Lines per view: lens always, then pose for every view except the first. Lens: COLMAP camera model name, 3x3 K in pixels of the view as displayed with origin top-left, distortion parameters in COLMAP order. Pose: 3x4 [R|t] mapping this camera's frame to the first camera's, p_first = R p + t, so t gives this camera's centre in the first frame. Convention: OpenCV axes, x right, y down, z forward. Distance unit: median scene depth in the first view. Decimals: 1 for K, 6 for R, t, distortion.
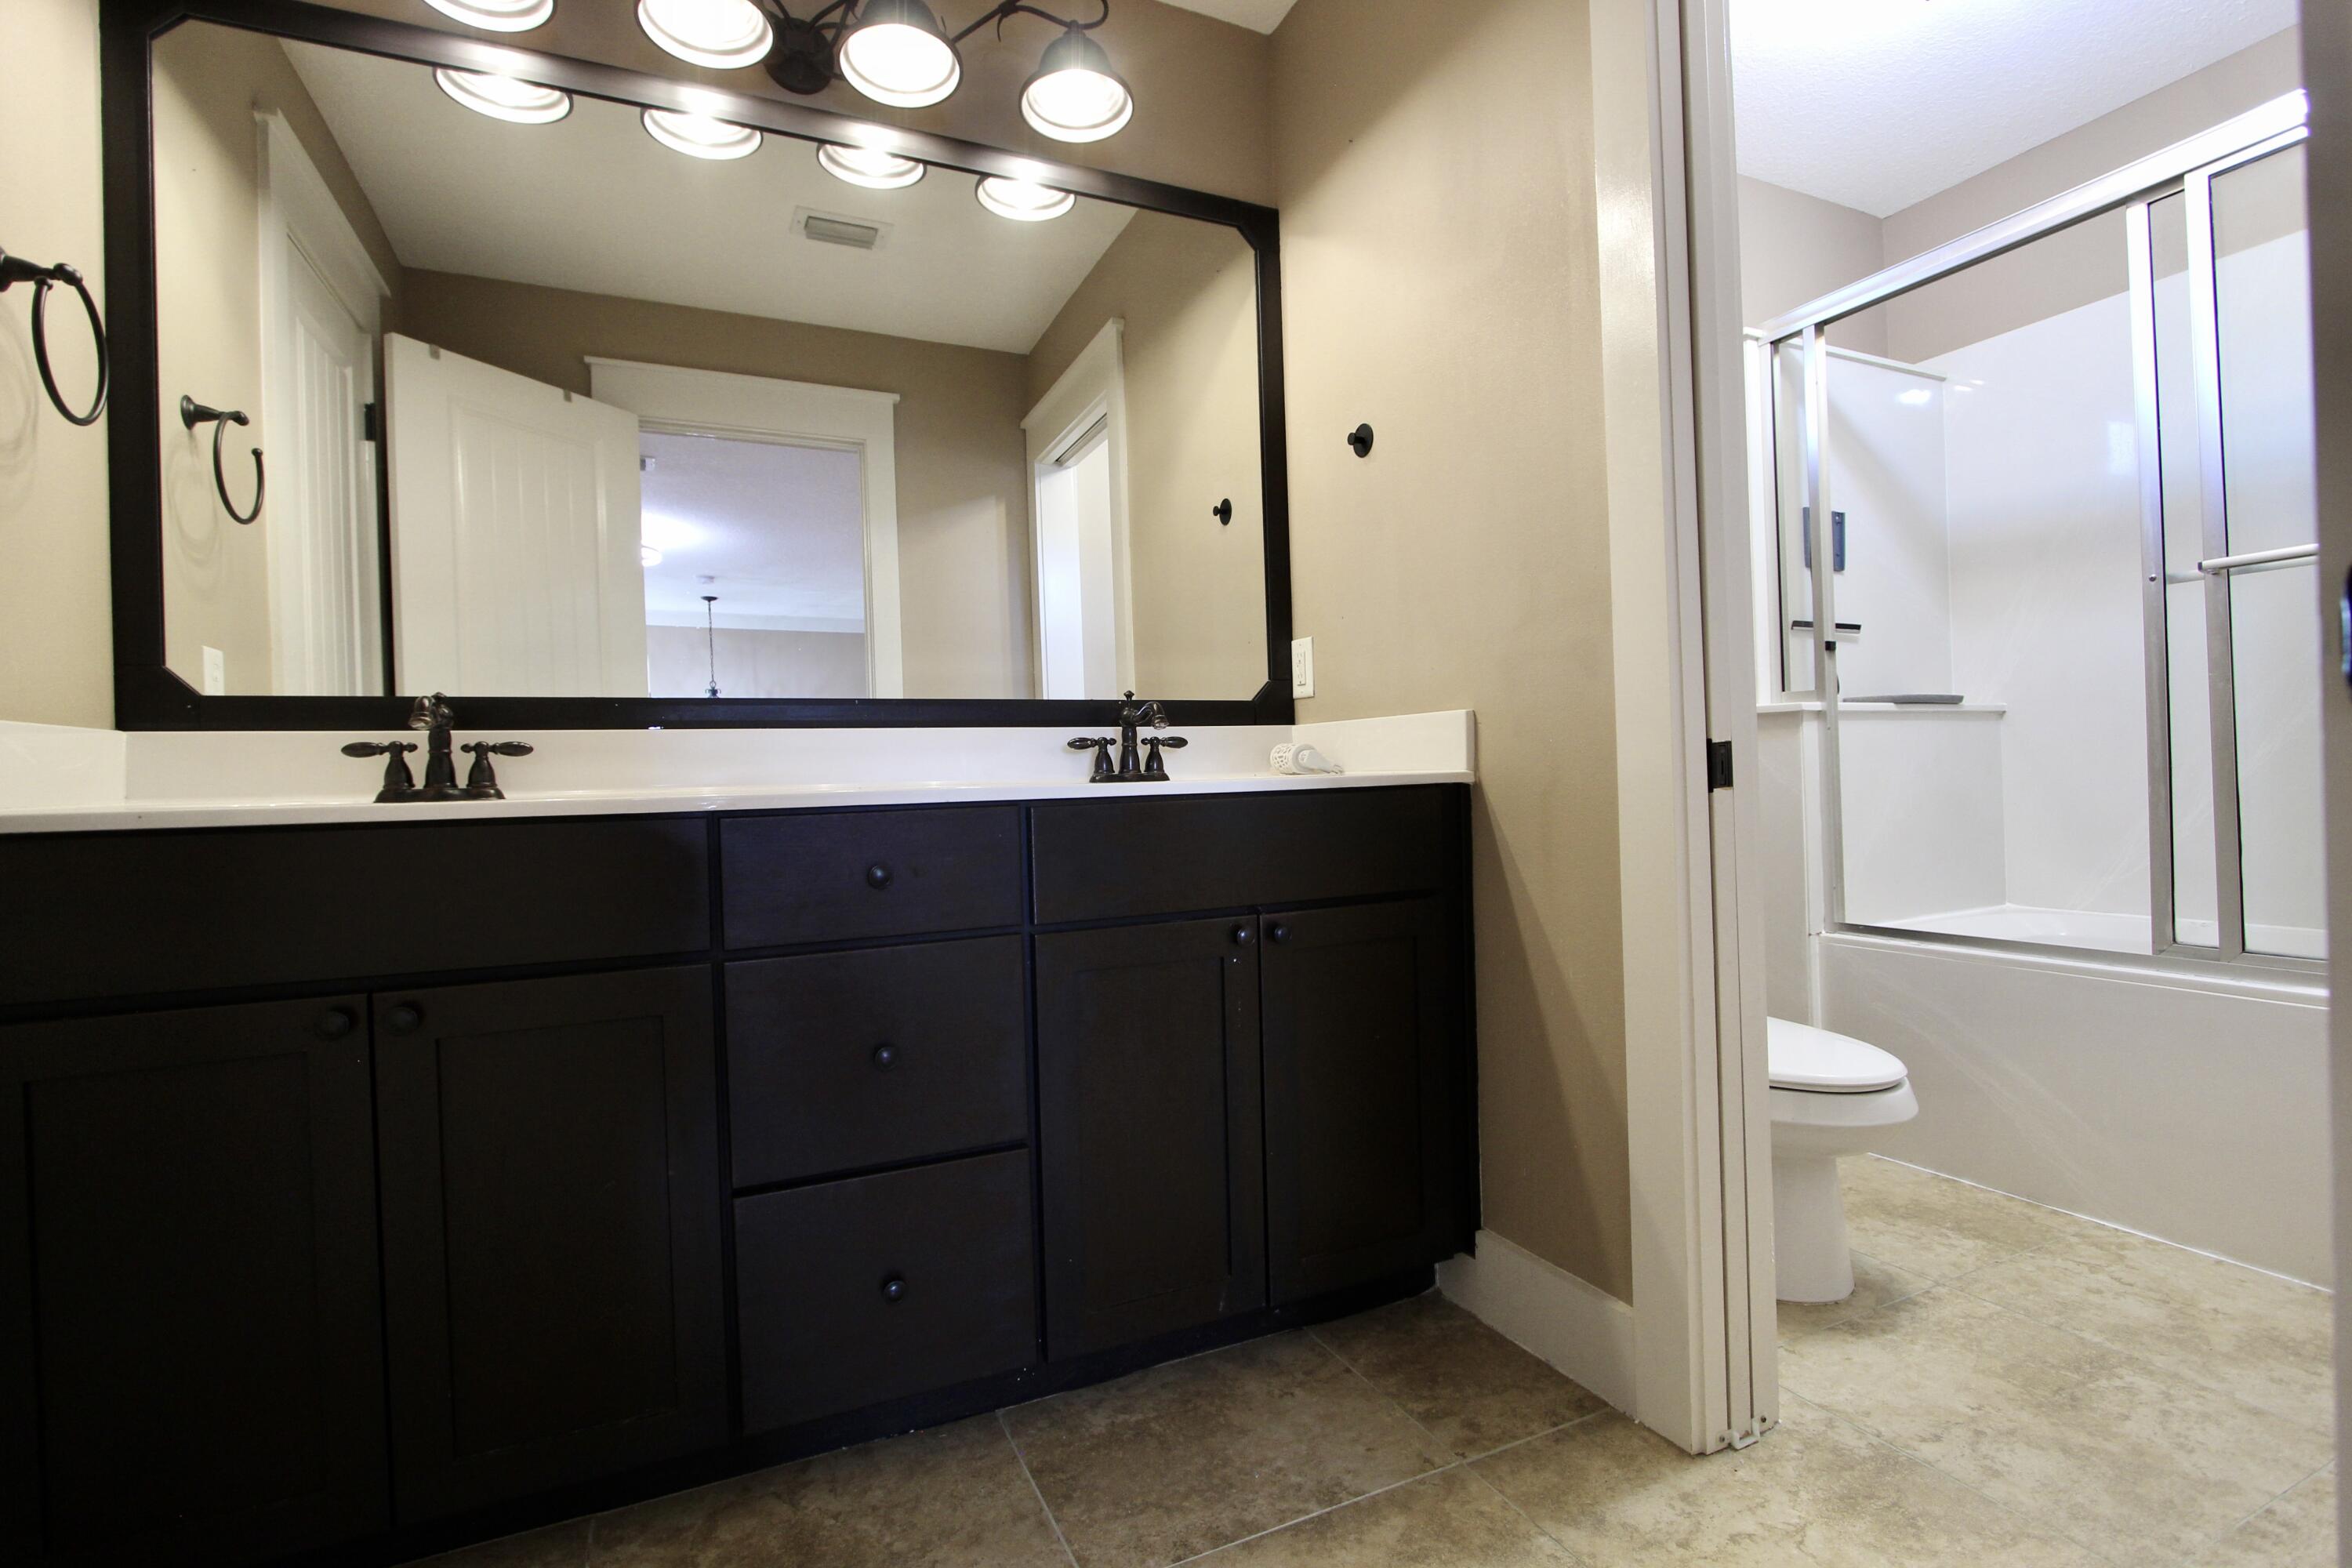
lens RADIAL K [[1093.0, 0, 1181.2], [0, 1093.0, 780.5], [0, 0, 1]] dist [-0.014583, 0.001490]
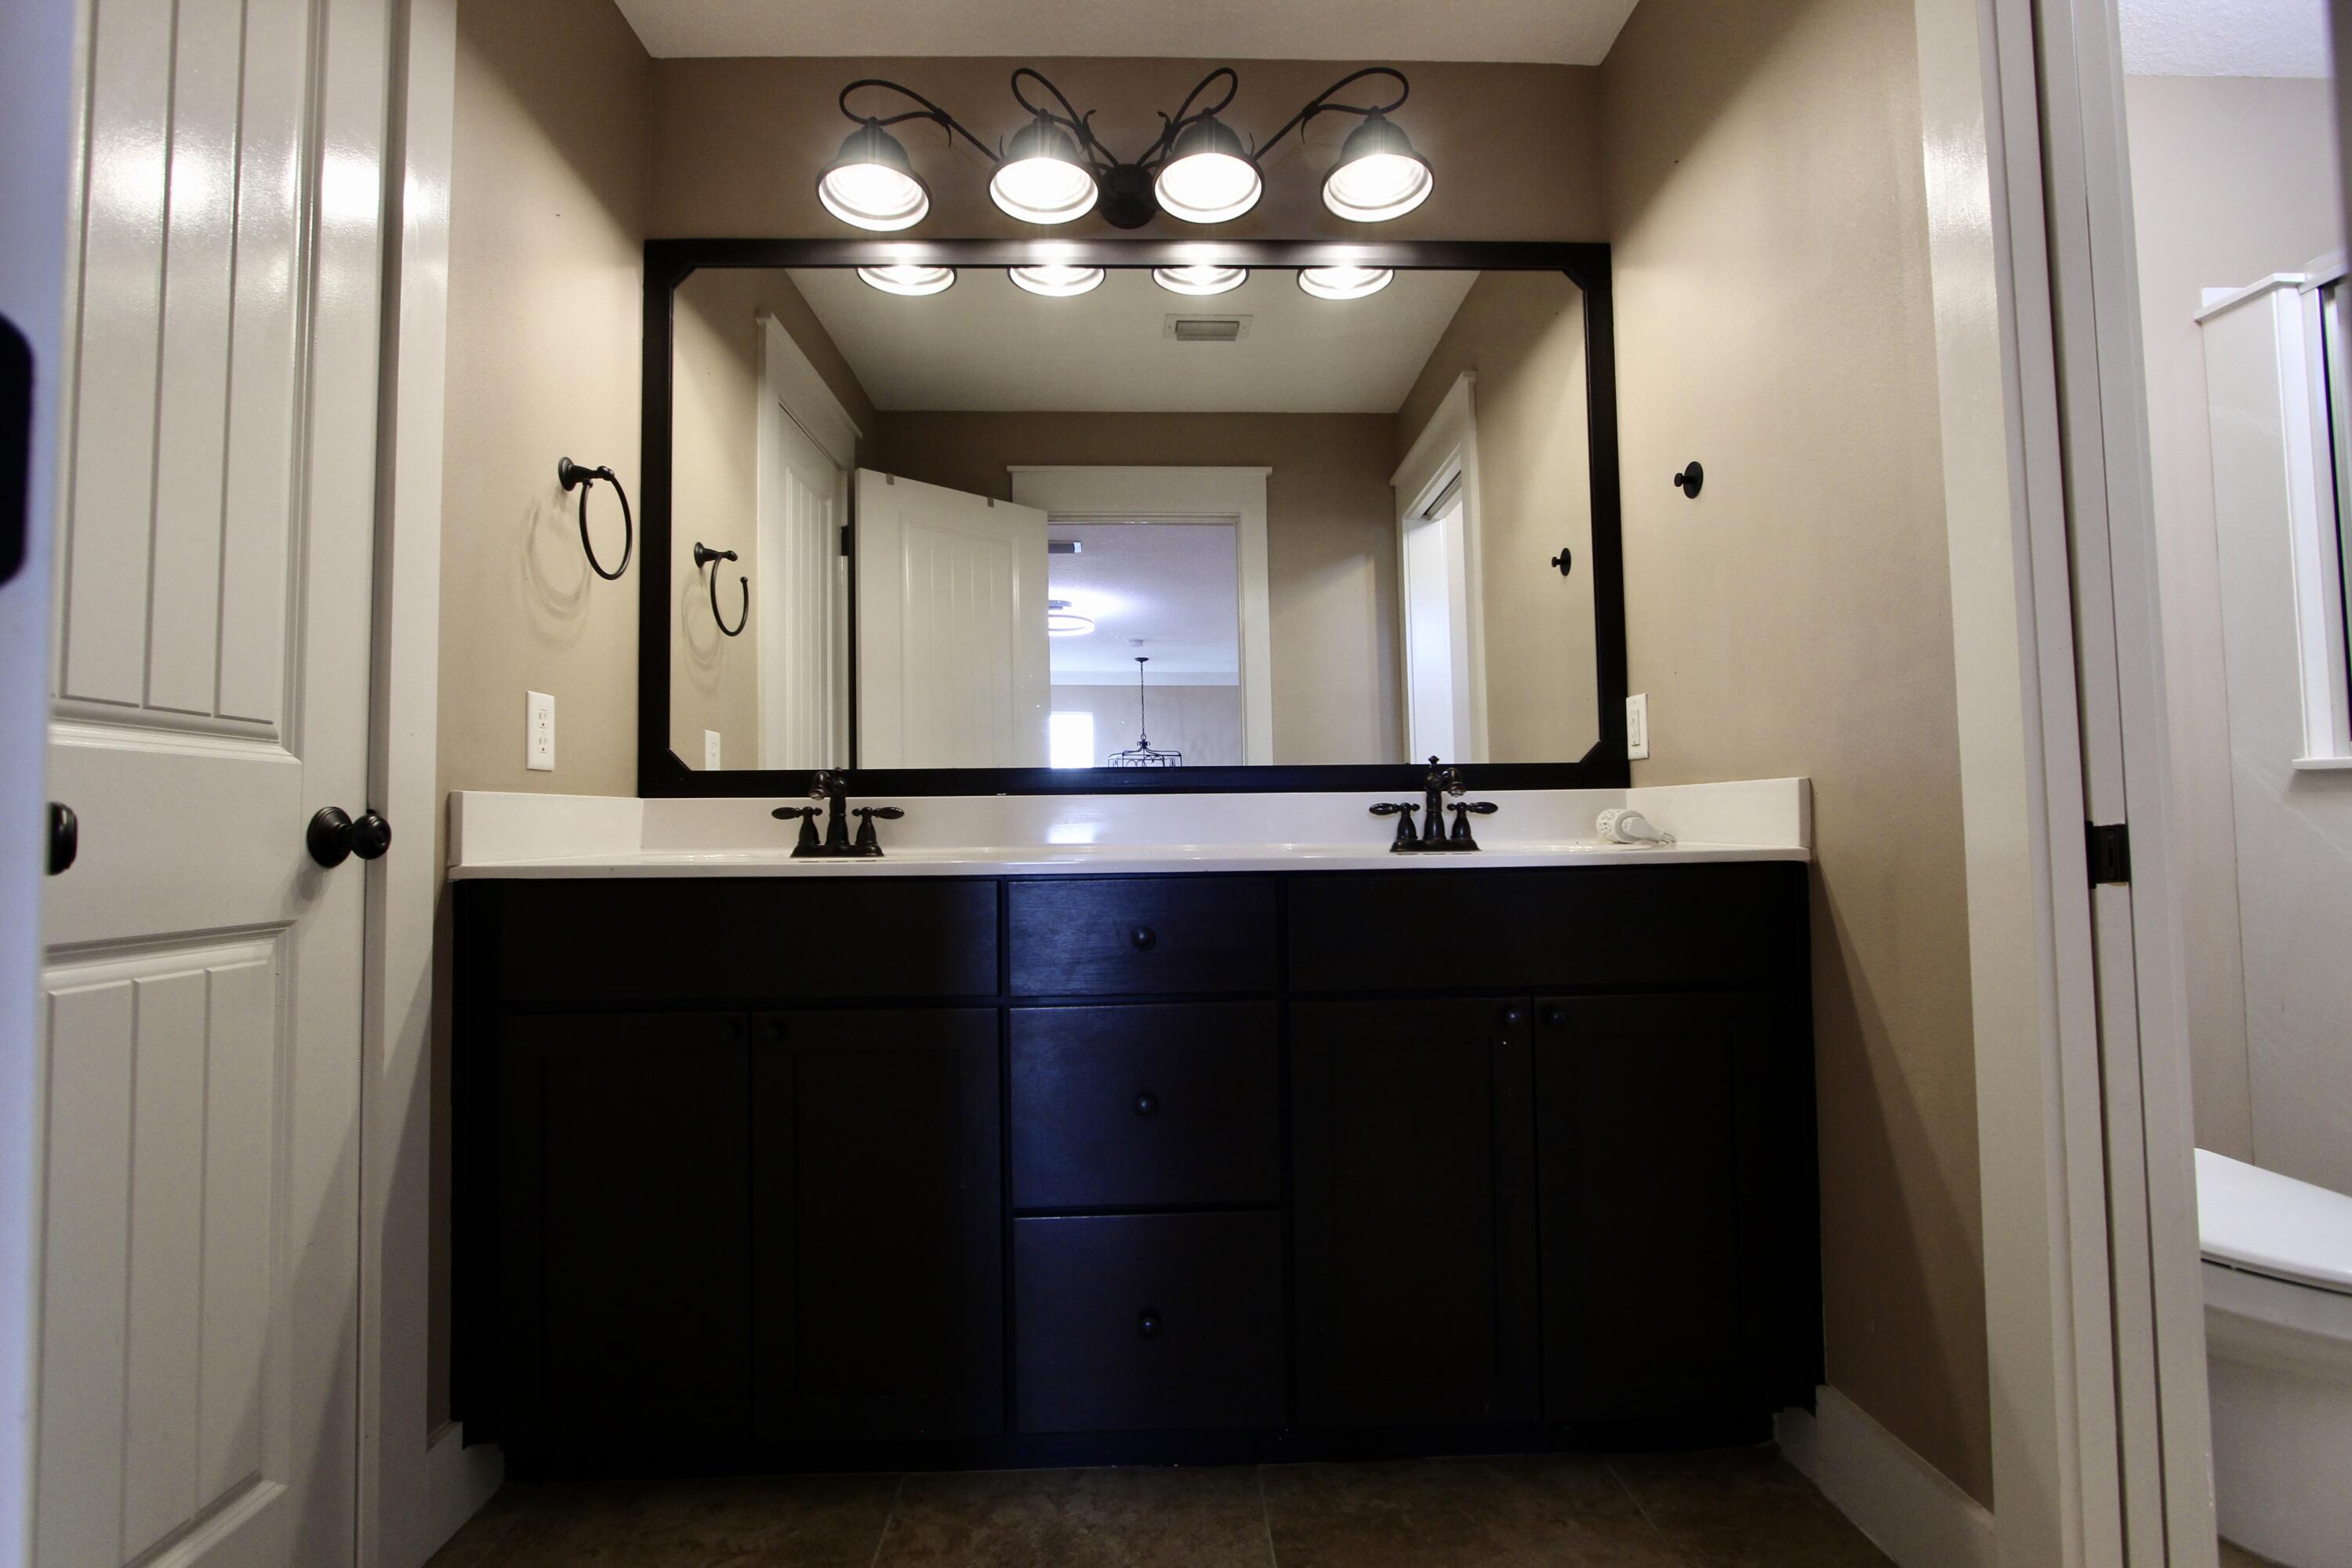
lens RADIAL K [[1093.0, 0, 1174.6], [0, 1093.0, 782.2], [0, 0, 1]] dist [-0.014583, 0.001490]
pose [[0.921886, -0.000254, -0.387462, 0.122664], [-0.014454, 0.999281, -0.035045, -0.020909], [0.387192, 0.037908, 0.921219, 0.001548]]
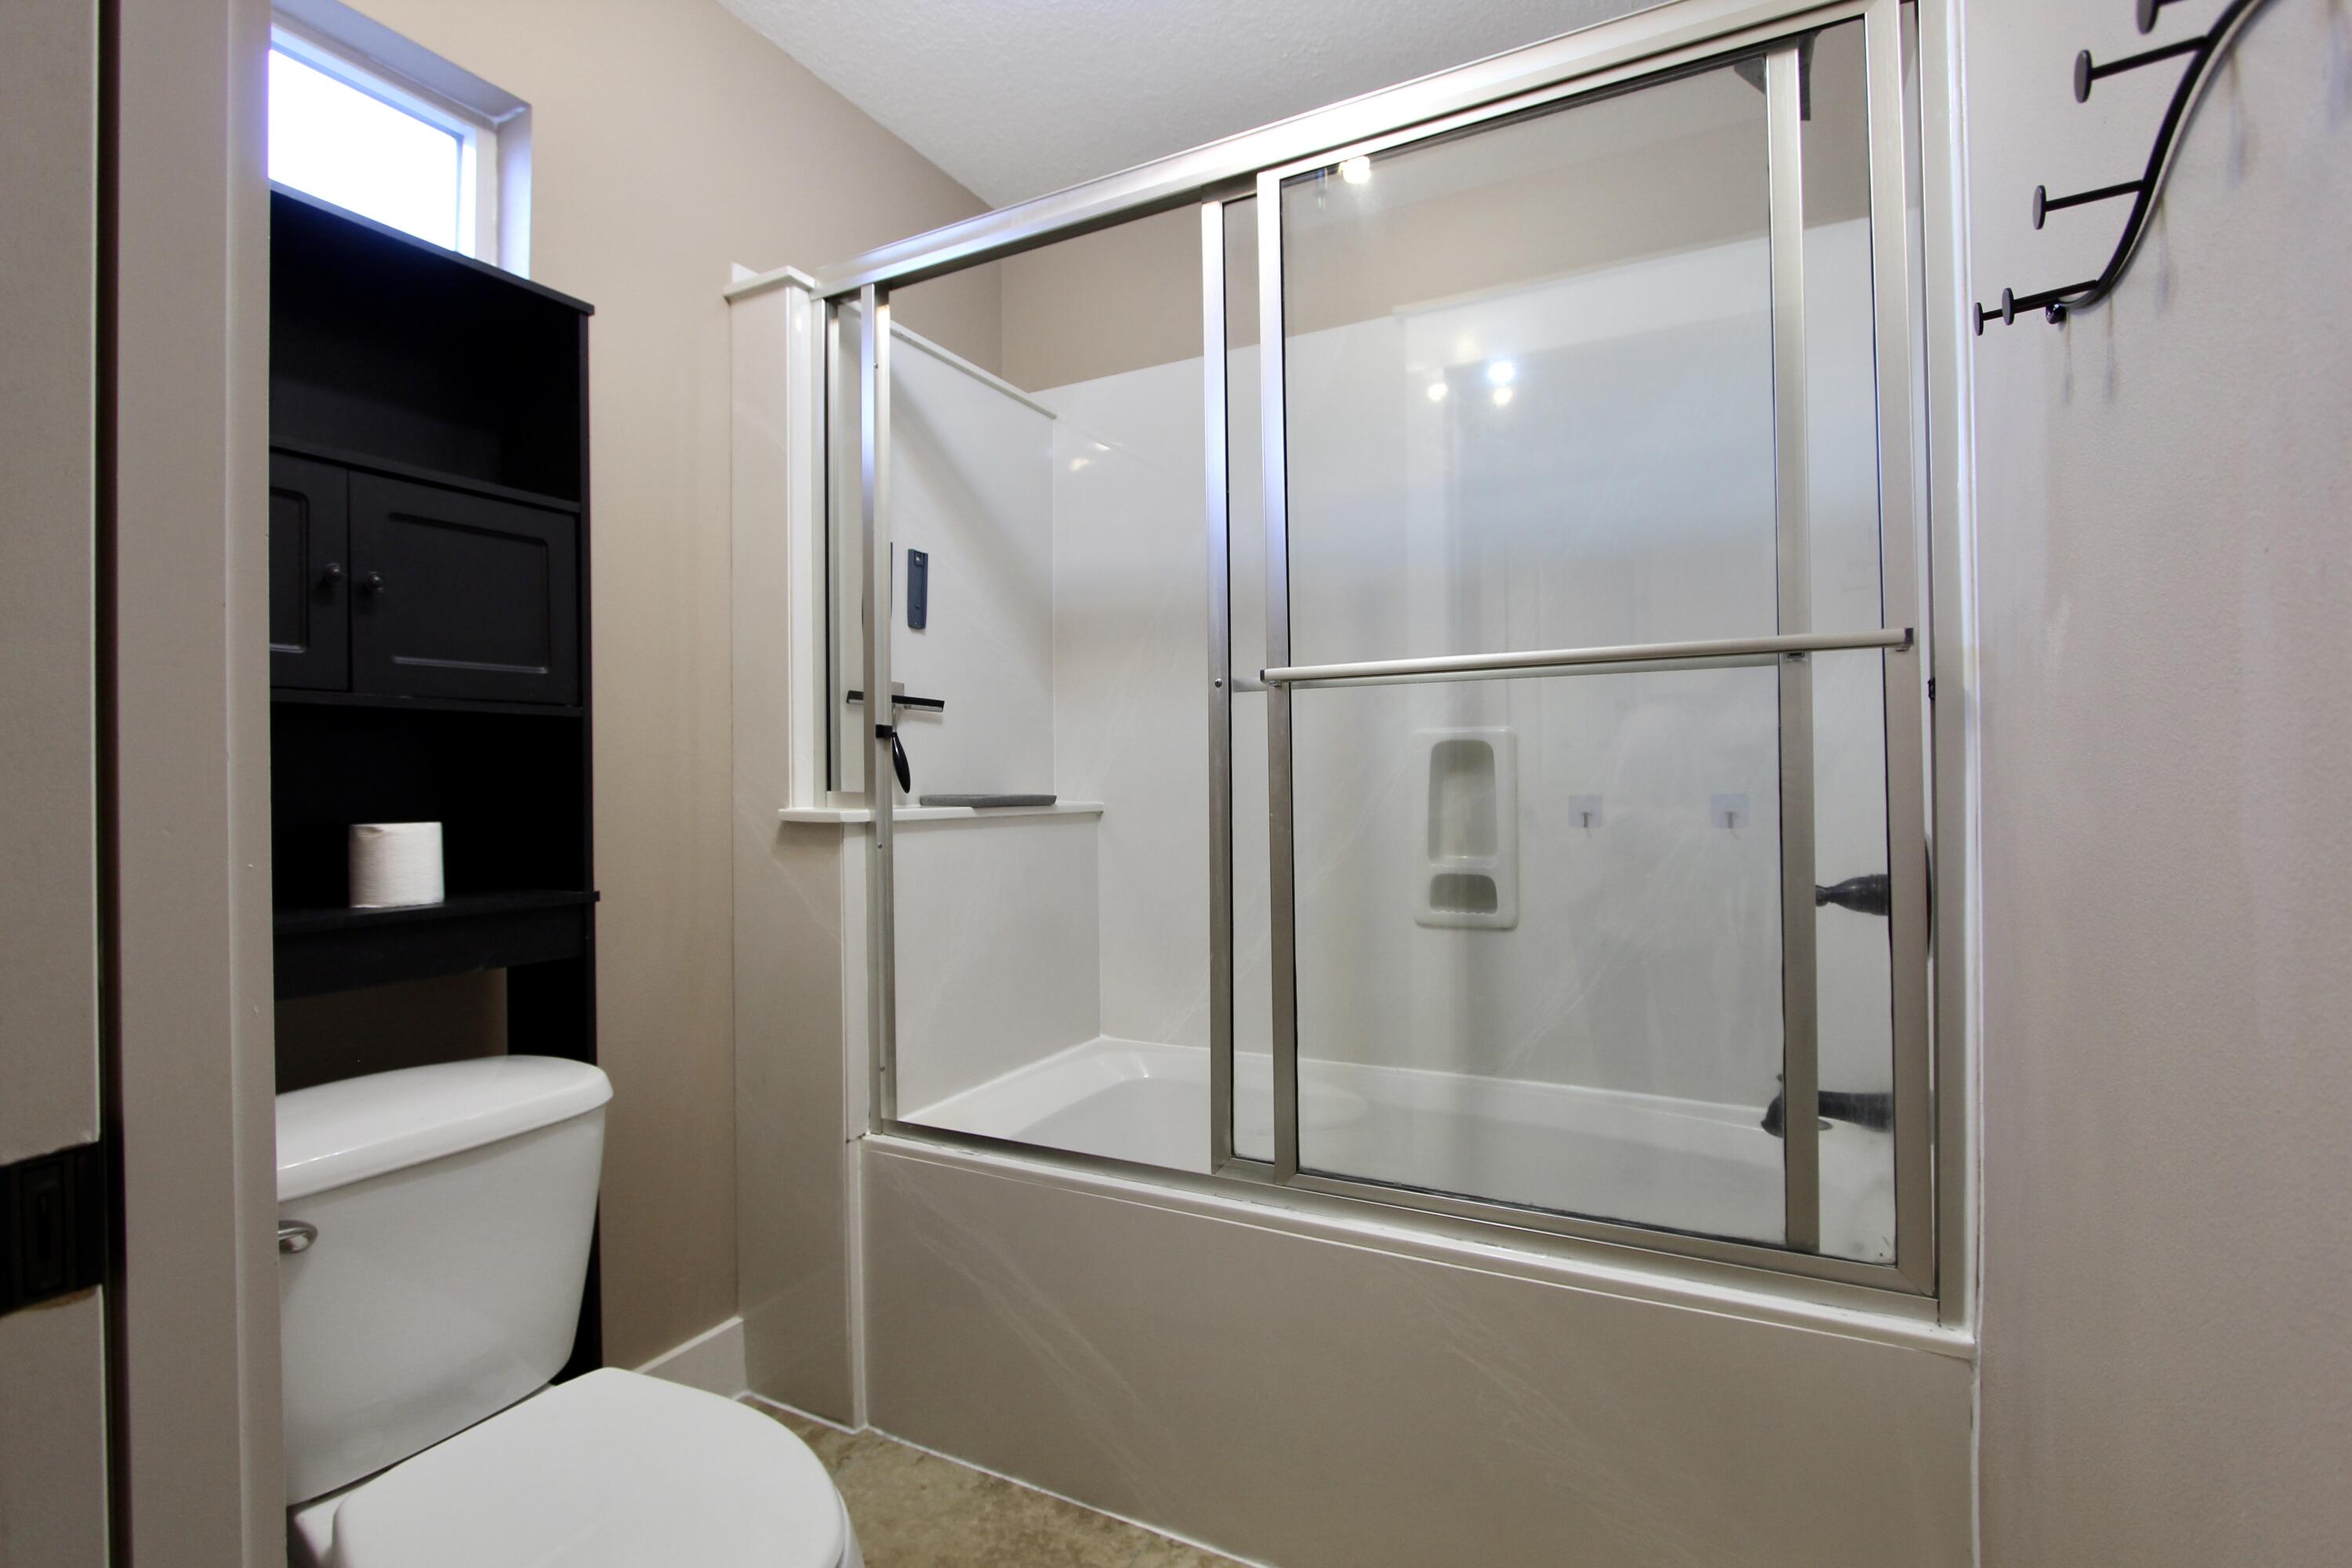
lens RADIAL K [[1093.0, 0, 1171.9], [0, 1093.0, 800.9], [0, 0, 1]] dist [-0.014583, 0.001490]
pose [[0.793324, 0.014524, 0.608626, 0.394021], [-0.012768, 0.999892, -0.007218, -0.095905], [-0.608666, -0.002045, 0.793424, 0.395324]]
